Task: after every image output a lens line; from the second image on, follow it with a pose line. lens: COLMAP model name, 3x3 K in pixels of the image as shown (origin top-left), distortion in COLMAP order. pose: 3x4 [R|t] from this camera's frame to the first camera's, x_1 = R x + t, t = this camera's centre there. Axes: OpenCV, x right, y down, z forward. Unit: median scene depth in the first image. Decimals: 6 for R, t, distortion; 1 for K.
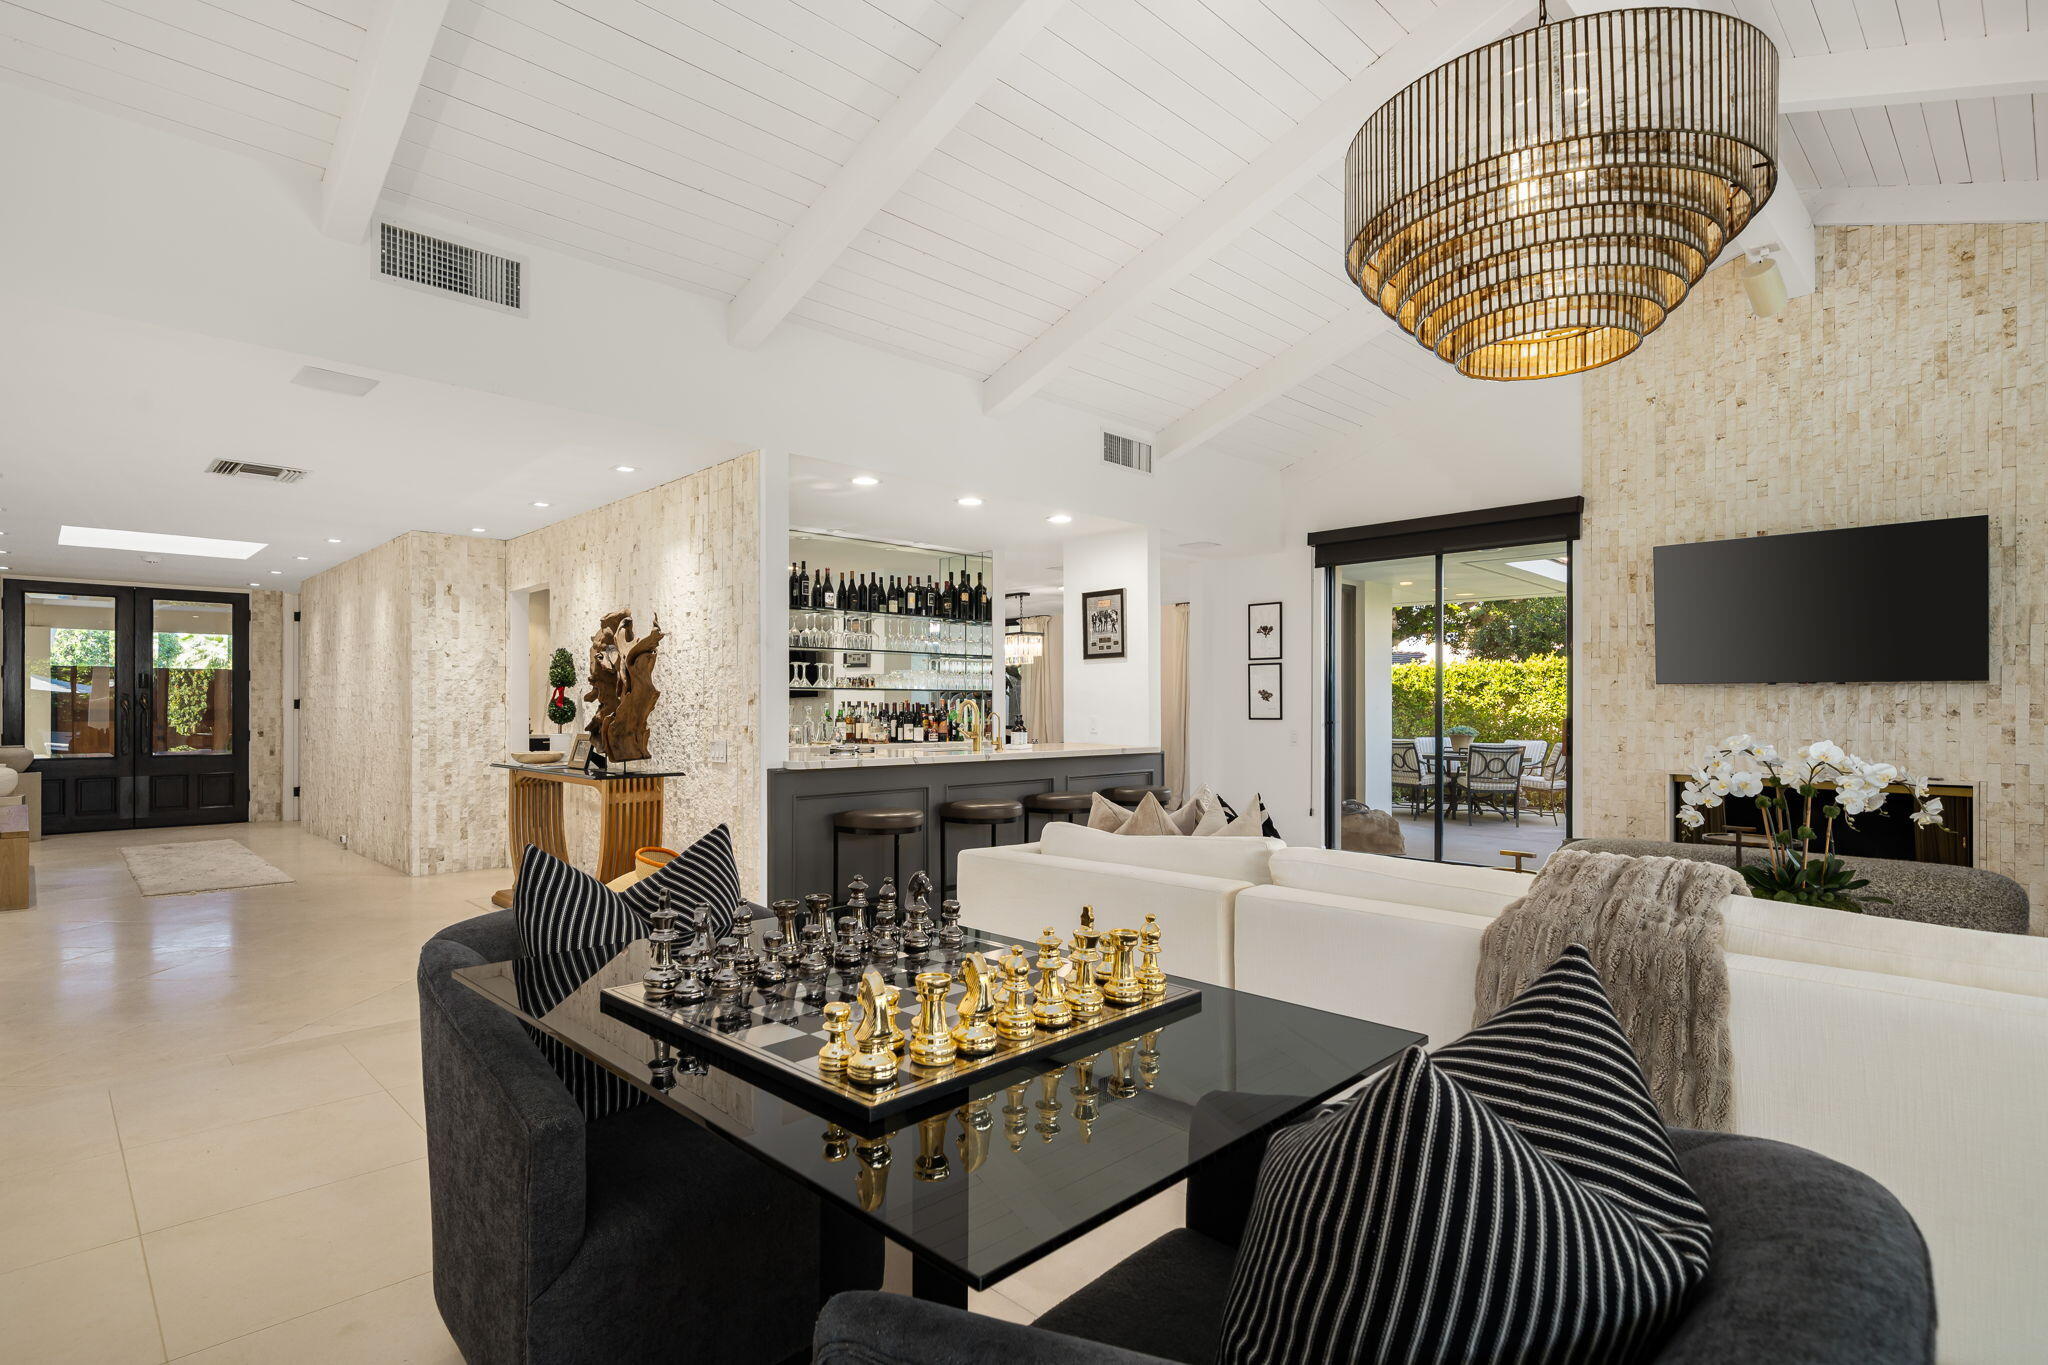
lens RADIAL K [[985.2, 0, 1025.9], [0, 985.2, 700.0], [0, 0, 1]] dist [0.003729, -0.001405]
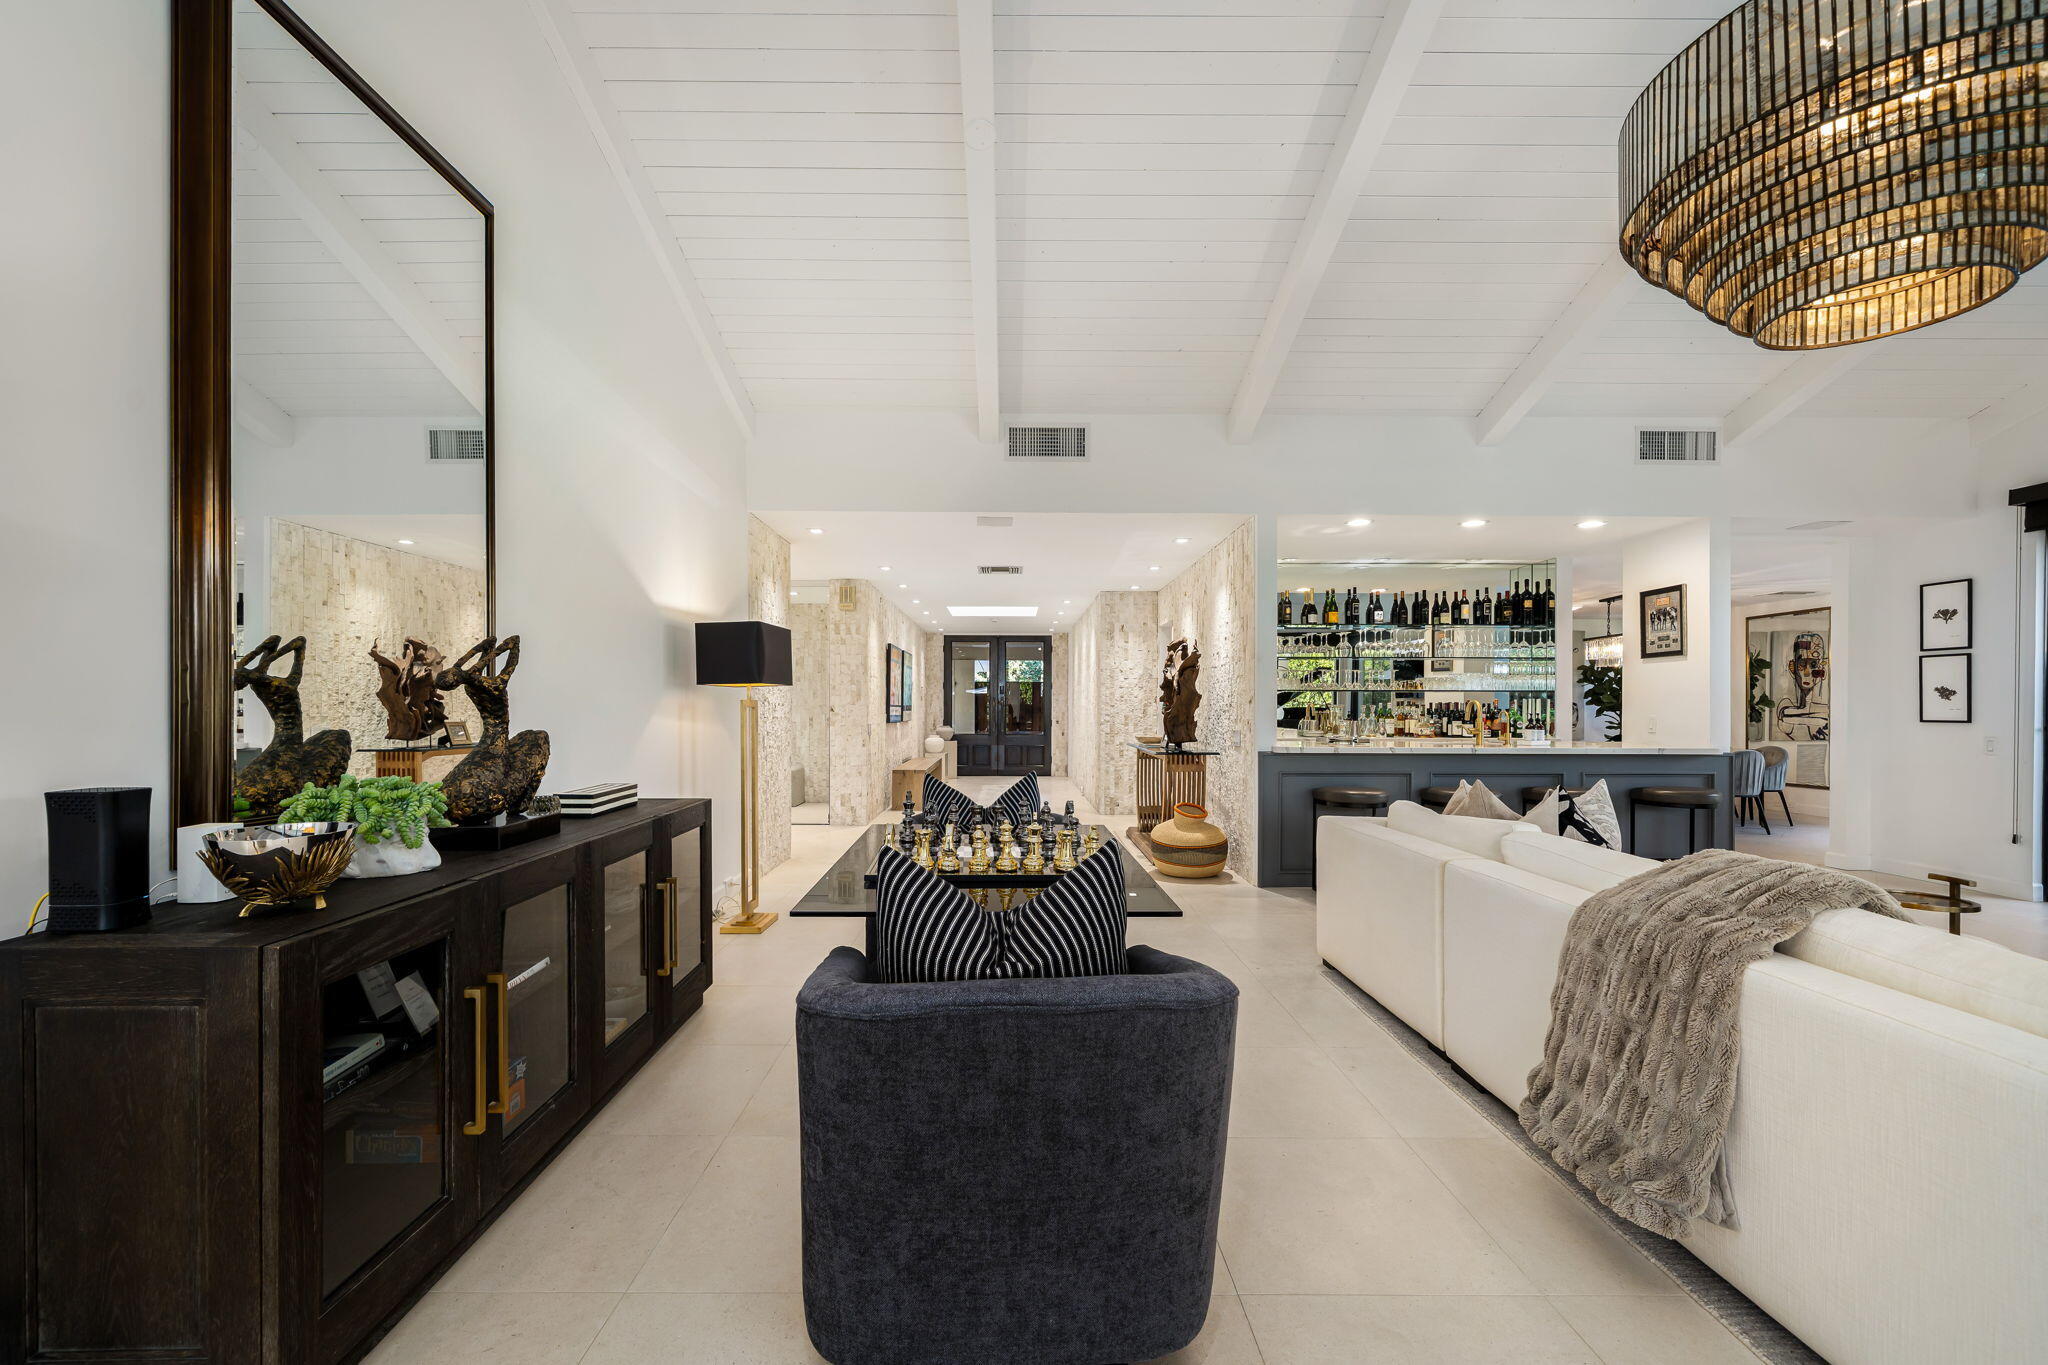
lens RADIAL K [[830.4, 0, 1054.8], [0, 830.4, 707.6], [0, 0, 1]] dist [-0.007575, -0.000235]
pose [[0.743517, 0.003222, -0.668709, 0.183858], [0.002623, 0.999967, 0.007734, 0.000343], [0.668712, -0.007505, 0.743484, -0.019989]]
